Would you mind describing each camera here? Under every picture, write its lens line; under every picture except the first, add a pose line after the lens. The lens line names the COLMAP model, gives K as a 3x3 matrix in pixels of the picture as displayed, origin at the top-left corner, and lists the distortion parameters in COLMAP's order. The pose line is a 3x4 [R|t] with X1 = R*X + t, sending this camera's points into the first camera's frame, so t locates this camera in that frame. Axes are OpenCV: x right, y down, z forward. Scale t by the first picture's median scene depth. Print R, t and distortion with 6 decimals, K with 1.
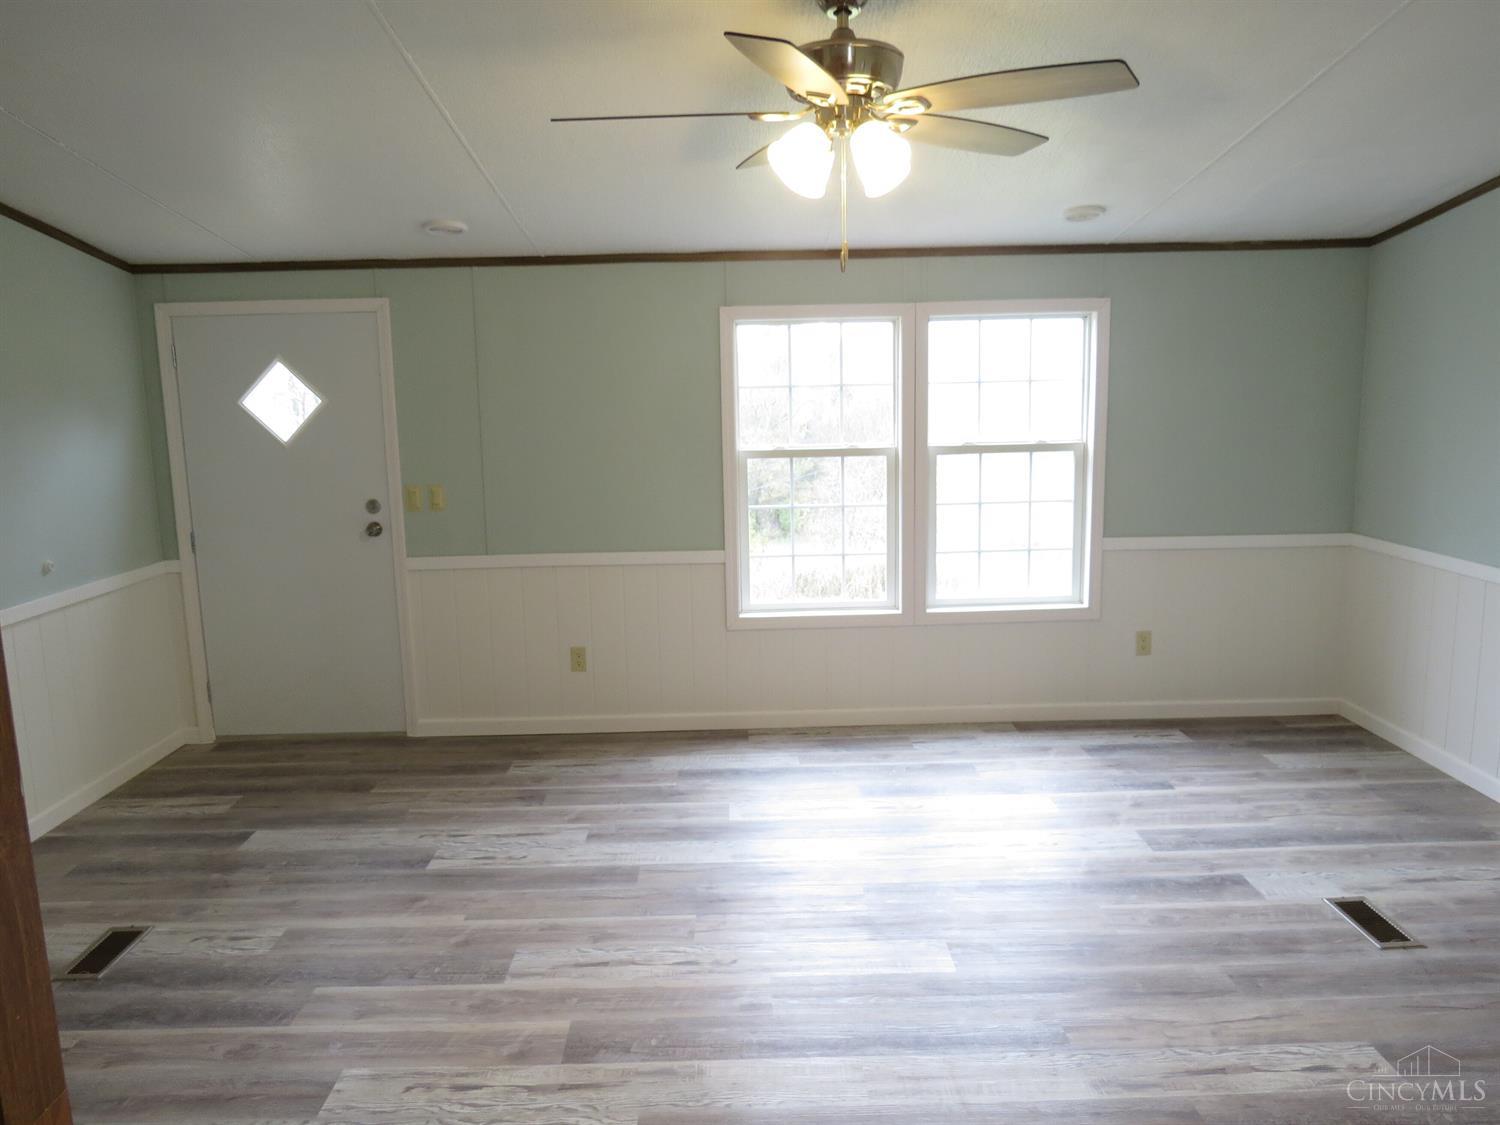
lens RADIAL K [[1095.1, 0, 749.1], [0, 1095.1, 562.9], [0, 0, 1]] dist [-0.016368, 0.002177]
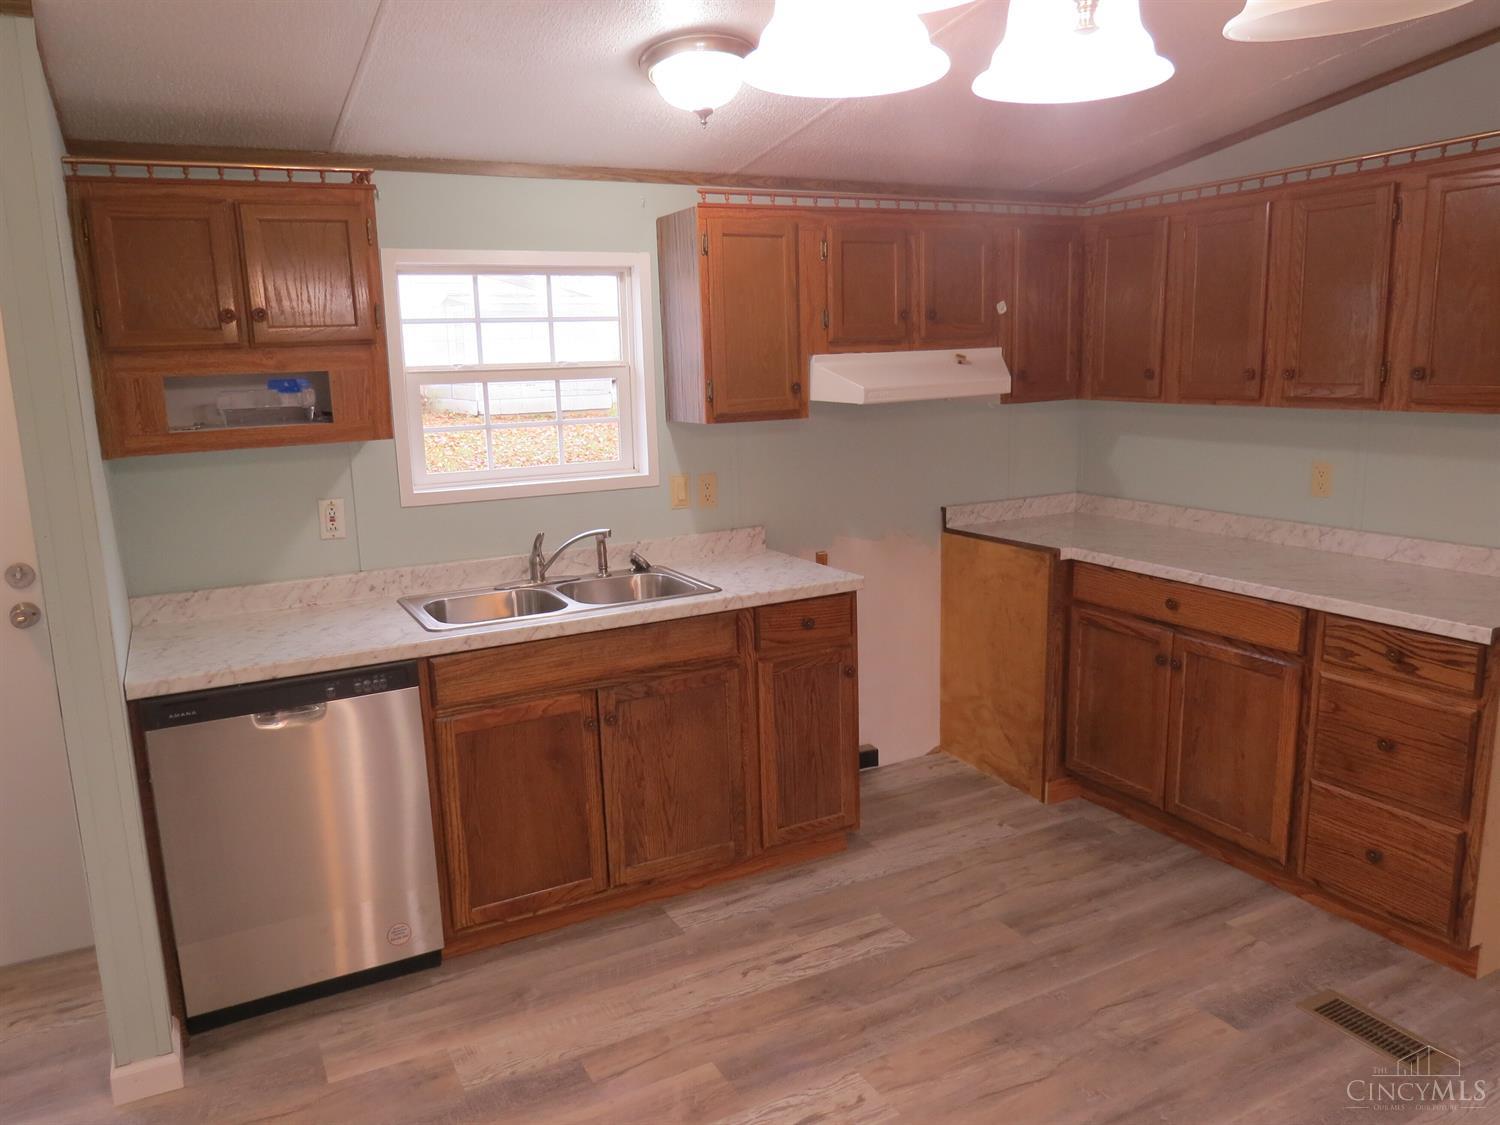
lens RADIAL K [[1095.1, 0, 748.7], [0, 1095.1, 565.3], [0, 0, 1]] dist [-0.016368, 0.002177]
pose [[-0.890283, 0.129235, -0.436687, 1.007270], [-0.028019, 0.941529, 0.335764, -0.305643], [0.454546, 0.311160, -0.834606, 1.805910]]
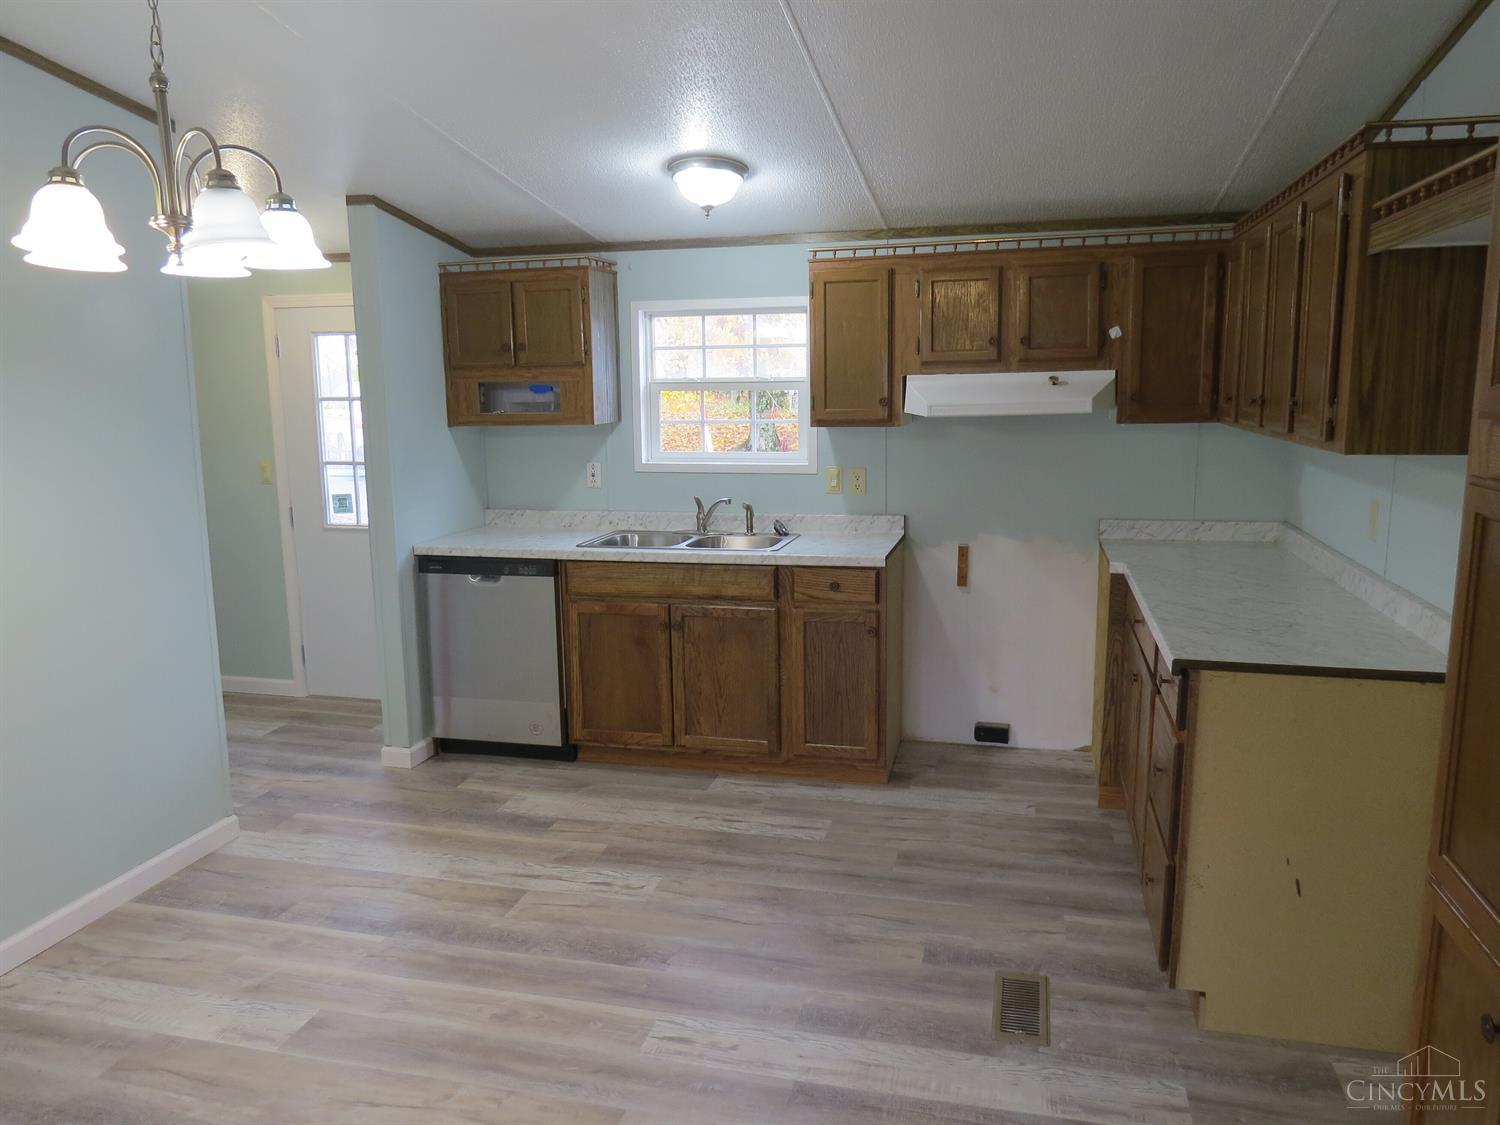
lens RADIAL K [[1076.2, 0, 750.5], [0, 1076.2, 562.1], [0, 0, 1]] dist [-0.009435, -0.002762]
pose [[-0.964409, -0.011305, 0.264173, 0.101504], [0.074326, 0.947212, 0.311873, -0.354733], [-0.253754, 0.320408, -0.912660, 2.265057]]
